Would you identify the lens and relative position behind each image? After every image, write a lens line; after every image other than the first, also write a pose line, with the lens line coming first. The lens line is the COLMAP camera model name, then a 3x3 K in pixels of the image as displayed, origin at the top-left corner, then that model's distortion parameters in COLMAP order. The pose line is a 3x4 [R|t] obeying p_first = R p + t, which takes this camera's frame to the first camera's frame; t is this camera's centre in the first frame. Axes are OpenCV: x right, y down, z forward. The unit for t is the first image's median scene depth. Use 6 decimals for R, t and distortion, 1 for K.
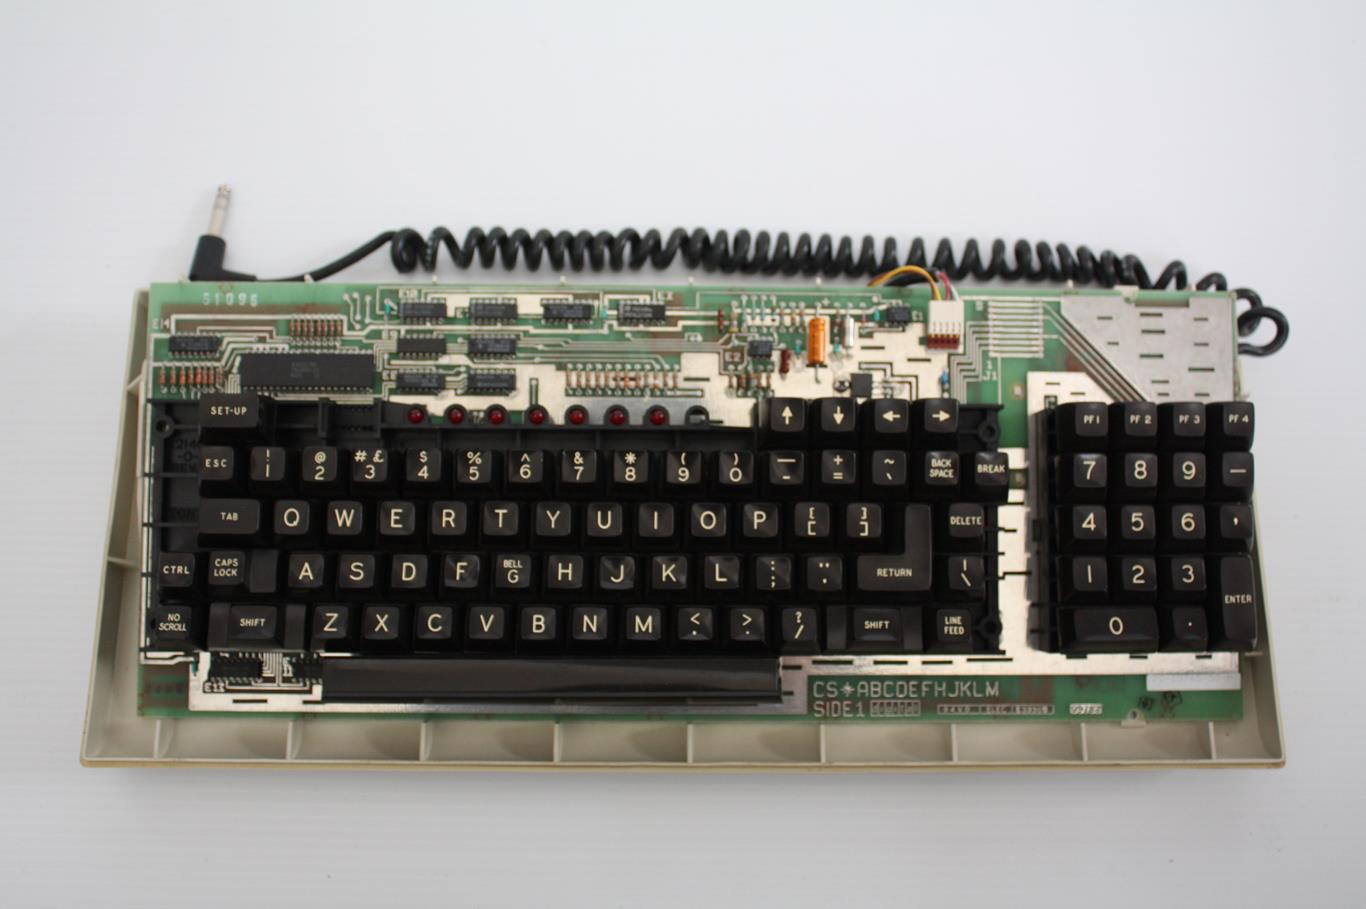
lens RADIAL K [[1583.2, 0, 683.0], [0, 1583.2, 454.5], [0, 0, 1]] dist [-0.244313, 0.006392]
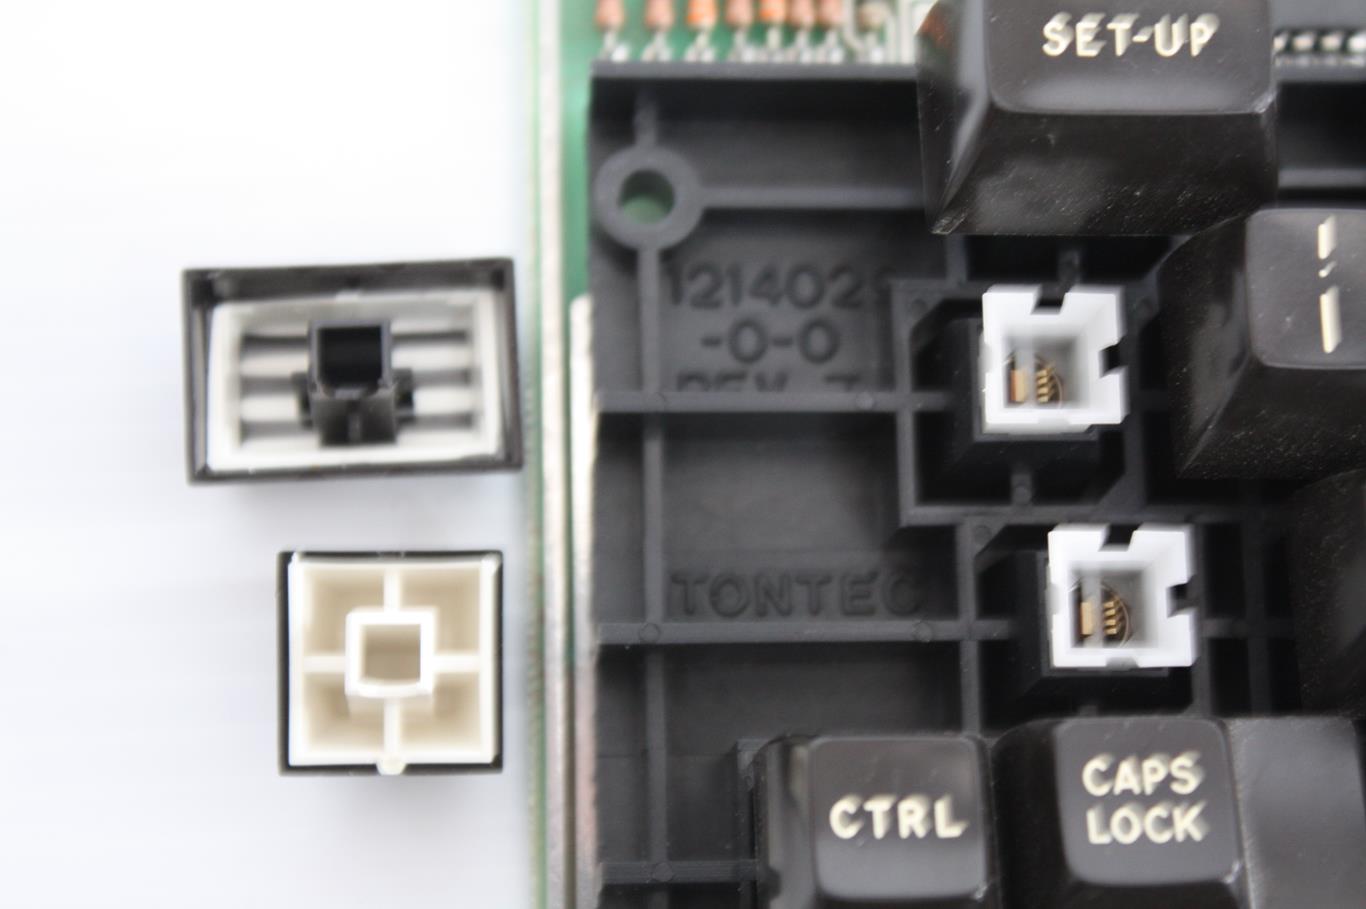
lens RADIAL K [[3203.9, 0, 683.0], [0, 3203.9, 454.5], [0, 0, 1]] dist [-0.004392, 0.067858]
pose [[0.999472, -0.019971, 0.025648, -0.340212], [0.022974, 0.992176, -0.122712, 0.072886], [-0.022997, 0.123236, 0.992111, 0.545577]]
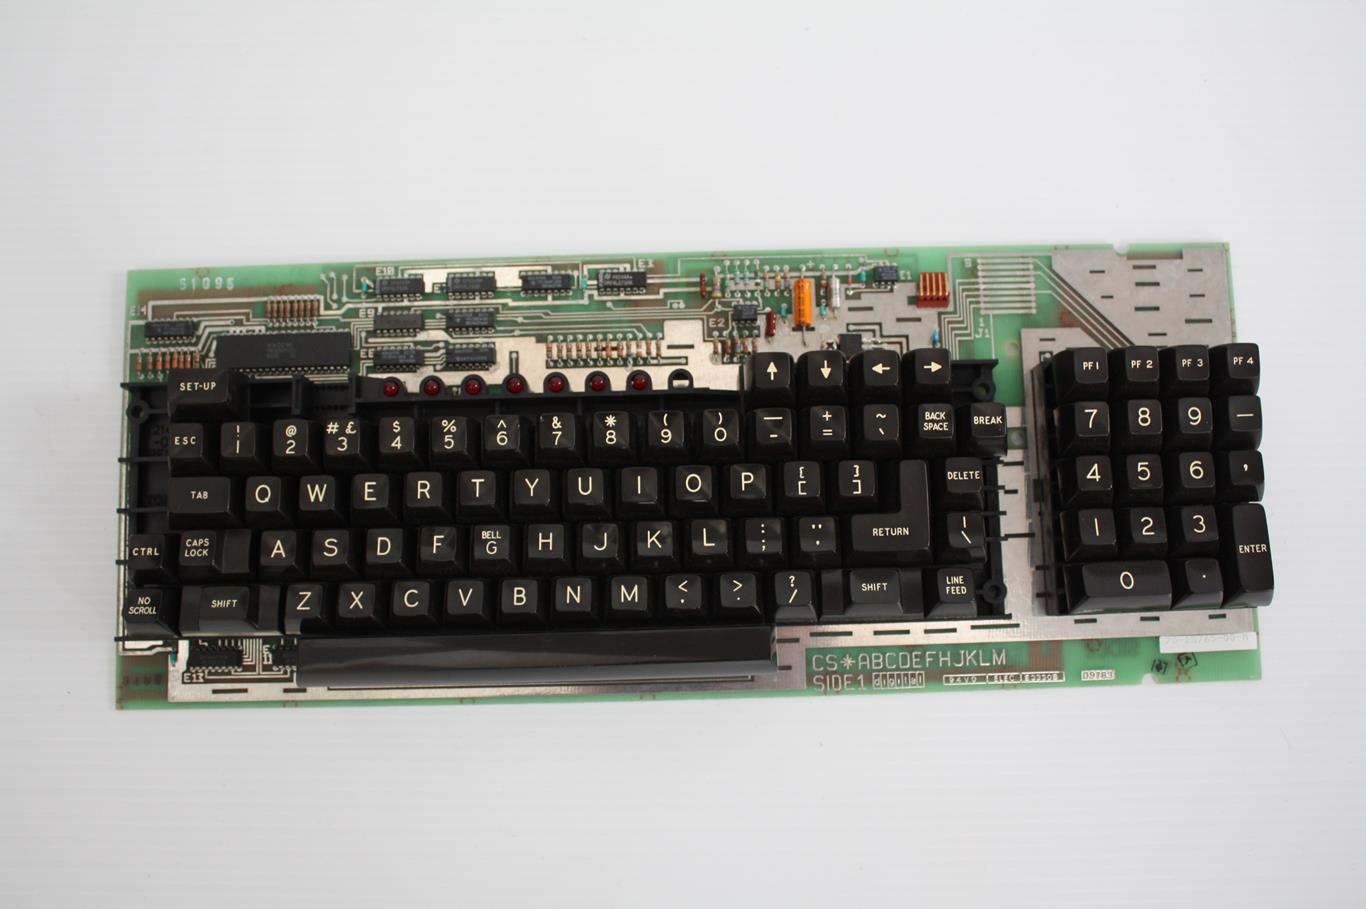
lens RADIAL K [[1415.2, 0, 683.0], [0, 1415.2, 454.5], [0, 0, 1]] dist [-0.218126, -0.001808]
pose [[0.999251, -0.033280, -0.019769, 0.025433], [0.032243, 0.998197, -0.050618, 0.063502], [0.021418, 0.049943, 0.998522, 0.136012]]
